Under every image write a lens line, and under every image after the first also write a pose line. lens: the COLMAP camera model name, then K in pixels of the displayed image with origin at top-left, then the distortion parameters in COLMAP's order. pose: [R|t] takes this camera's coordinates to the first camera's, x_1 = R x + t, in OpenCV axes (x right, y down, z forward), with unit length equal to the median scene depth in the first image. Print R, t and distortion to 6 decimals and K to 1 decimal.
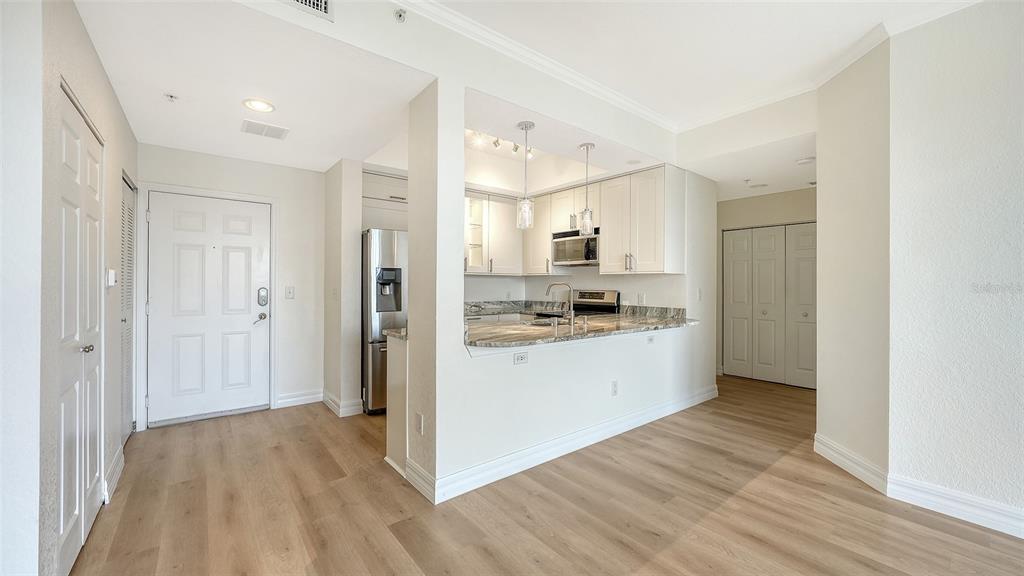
lens RADIAL K [[397.6, 0, 514.0], [0, 397.6, 282.5], [0, 0, 1]] dist [-0.011388, 0.000034]
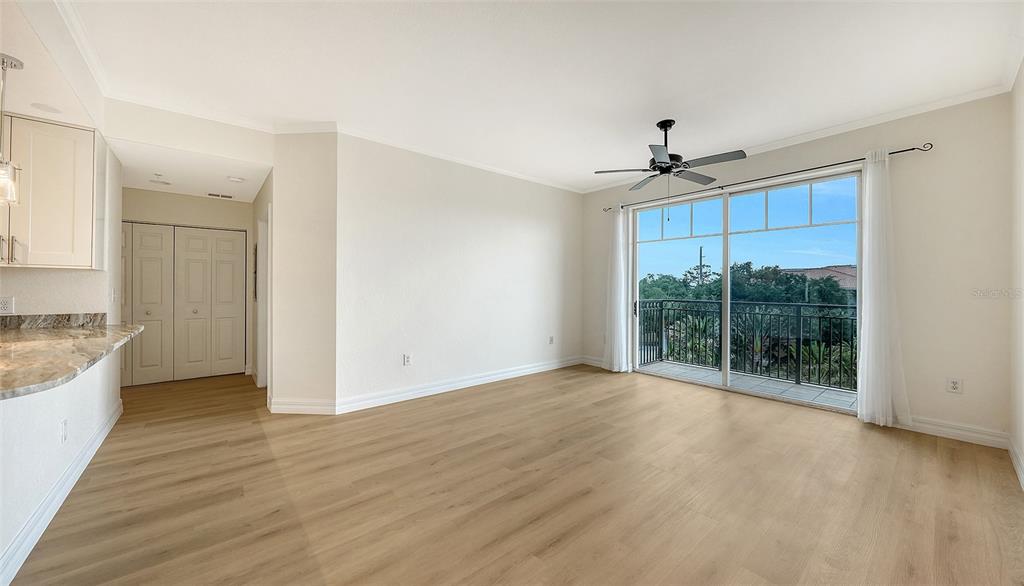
lens RADIAL K [[361.0, 0, 504.1], [0, 361.0, 283.8], [0, 0, 1]] dist [-0.002412, -0.000229]
pose [[-0.015790, 0.004829, 0.999864, -0.300250], [-0.008470, 0.999952, -0.004963, 0.001929], [-0.999839, -0.008547, -0.015748, 0.178195]]
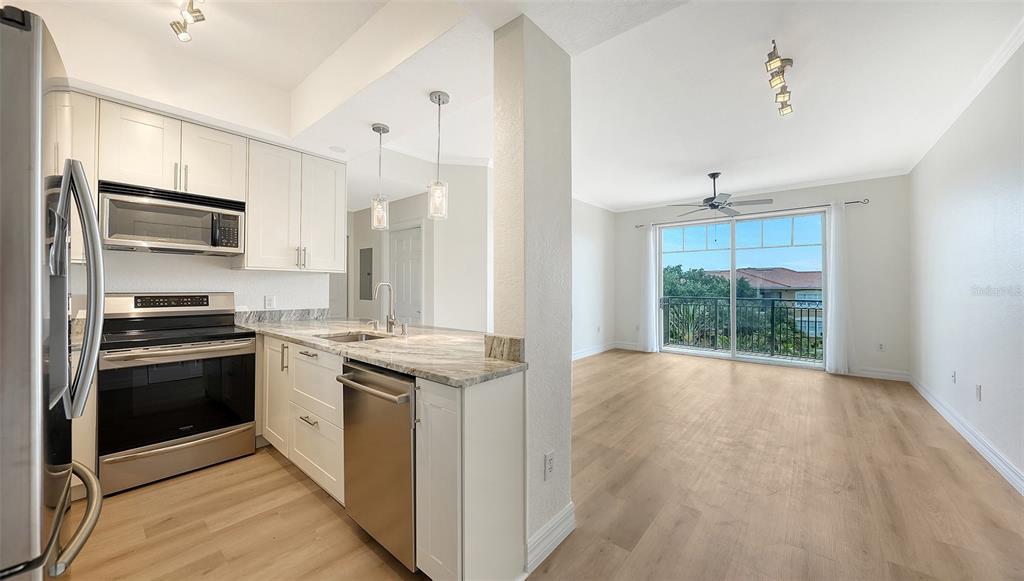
lens RADIAL K [[359.7, 0, 513.4], [0, 359.7, 280.5], [0, 0, 1]] dist [-0.003775, -0.000219]
pose [[-0.199851, 0.011615, 0.979757, -0.508599], [-0.010092, 0.999852, -0.013912, 0.003417], [-0.979774, -0.012668, -0.199704, 0.676489]]
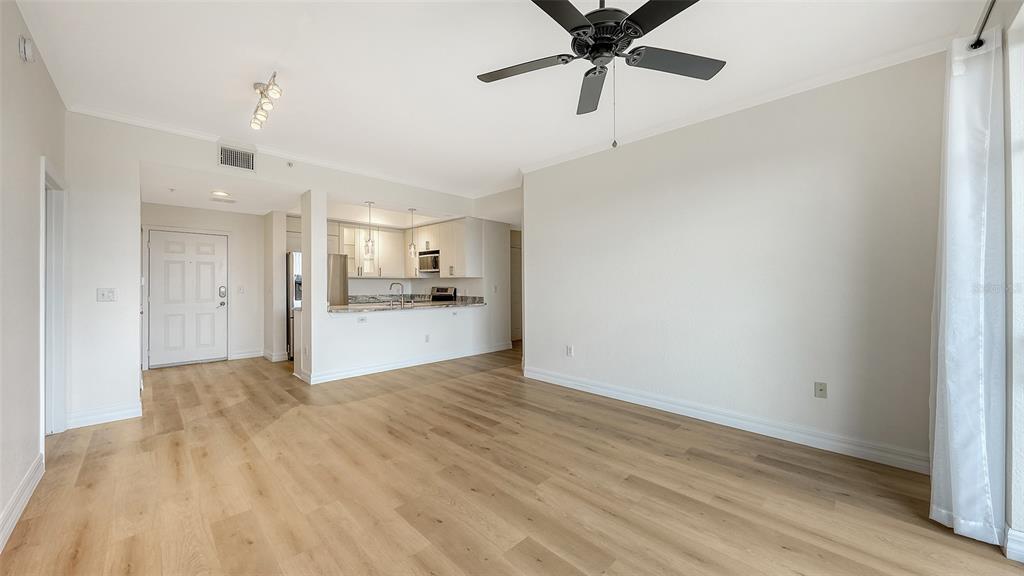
lens RADIAL K [[360.7, 0, 514.7], [0, 360.7, 284.5], [0, 0, 1]] dist [-0.001976, -0.000169]
pose [[0.992269, -0.004457, 0.124030, 0.347121], [0.003573, 0.999967, 0.007351, -0.001424], [-0.124058, -0.006851, 0.992251, -0.574141]]
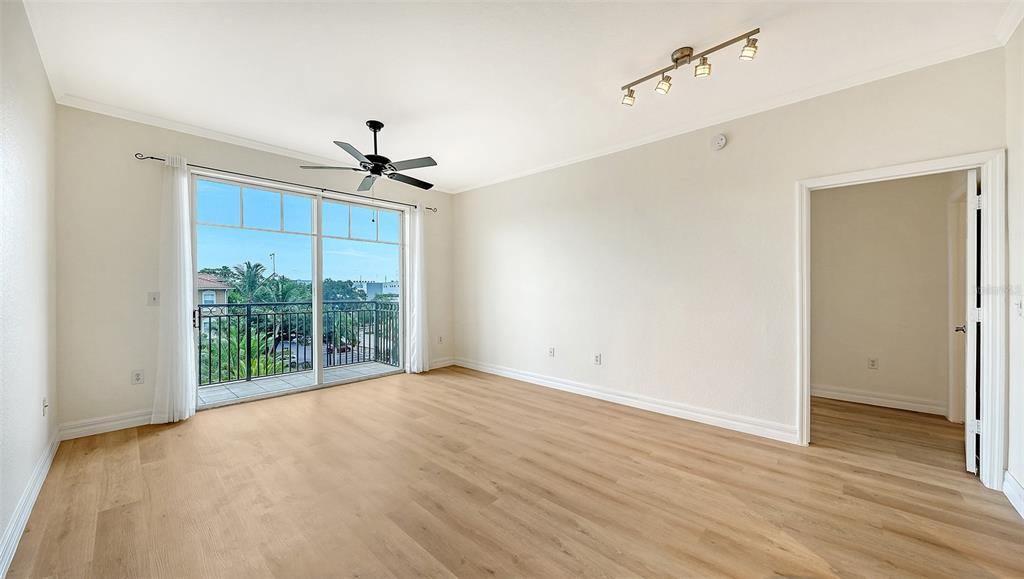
lens RADIAL K [[363.6, 0, 503.3], [0, 363.6, 286.7], [0, 0, 1]] dist [-0.007867, -0.000043]
pose [[-0.990969, -0.006176, -0.133948, 0.327338], [-0.004894, 0.999939, -0.009896, 0.005358], [0.134001, -0.009151, -0.990939, 0.652644]]
